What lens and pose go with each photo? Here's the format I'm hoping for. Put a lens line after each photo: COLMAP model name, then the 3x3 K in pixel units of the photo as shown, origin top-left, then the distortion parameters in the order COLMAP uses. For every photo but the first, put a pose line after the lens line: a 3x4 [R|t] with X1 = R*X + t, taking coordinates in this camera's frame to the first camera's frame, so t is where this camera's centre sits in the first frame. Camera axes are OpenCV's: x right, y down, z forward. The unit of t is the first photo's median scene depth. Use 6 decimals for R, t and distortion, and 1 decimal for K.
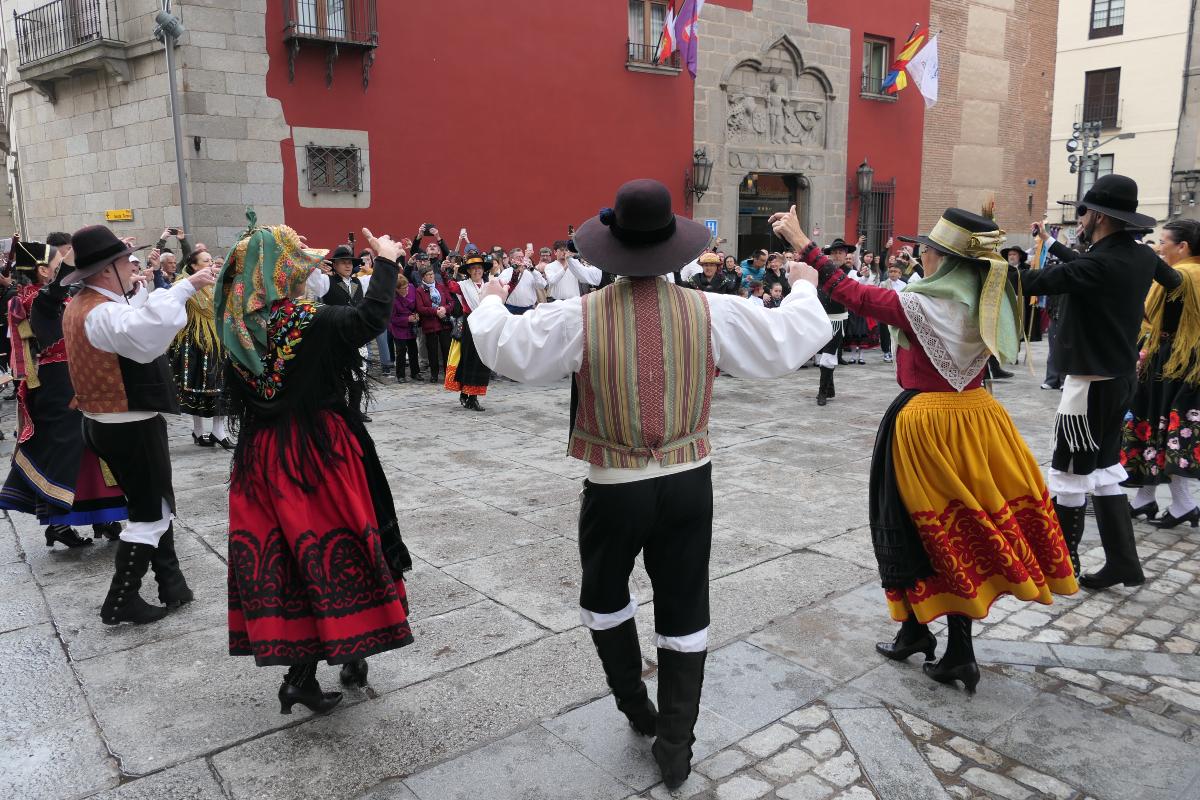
lens RADIAL K [[844.8, 0, 600.0], [0, 844.8, 400.0], [0, 0, 1]] dist [-0.024052, 0.006982]
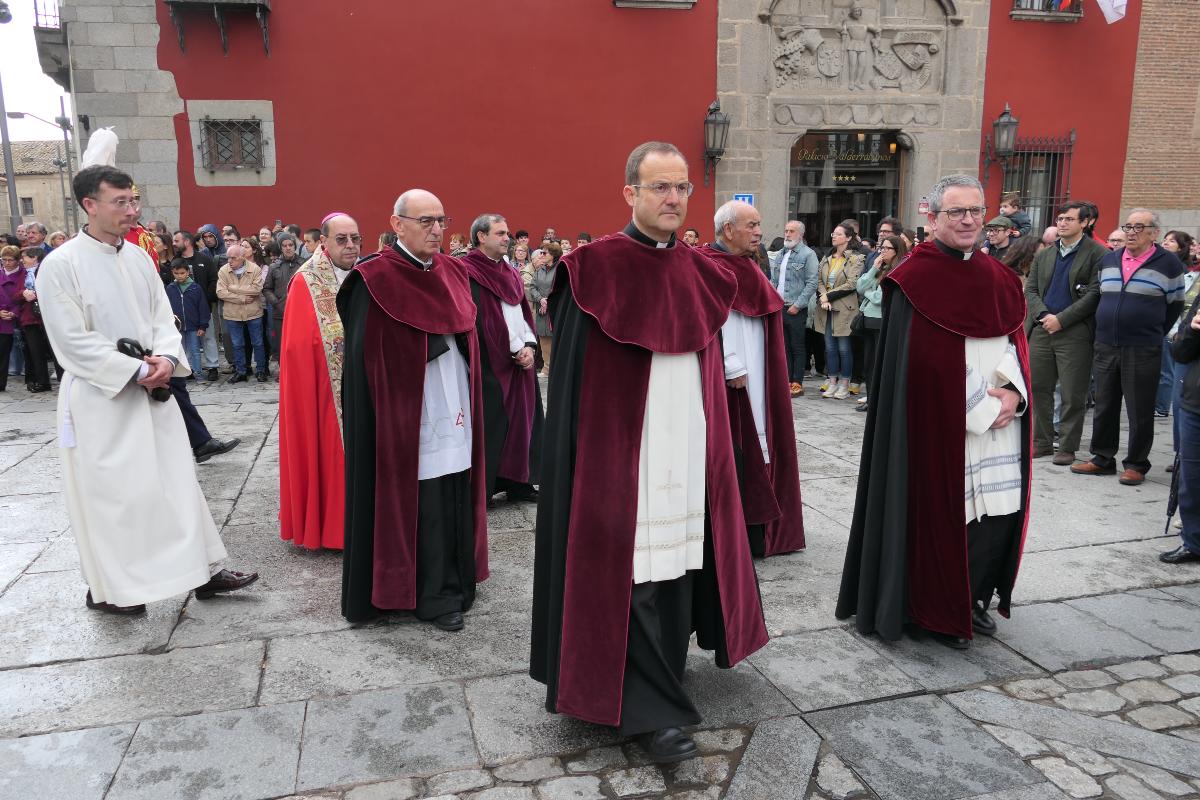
lens RADIAL K [[844.8, 0, 600.0], [0, 844.8, 400.0], [0, 0, 1]] dist [-0.024052, 0.006982]
pose [[0.913489, 0.083413, -0.398222, 0.320523], [-0.074543, 0.996504, 0.037736, -0.042159], [0.399977, -0.004786, 0.916513, 0.225773]]
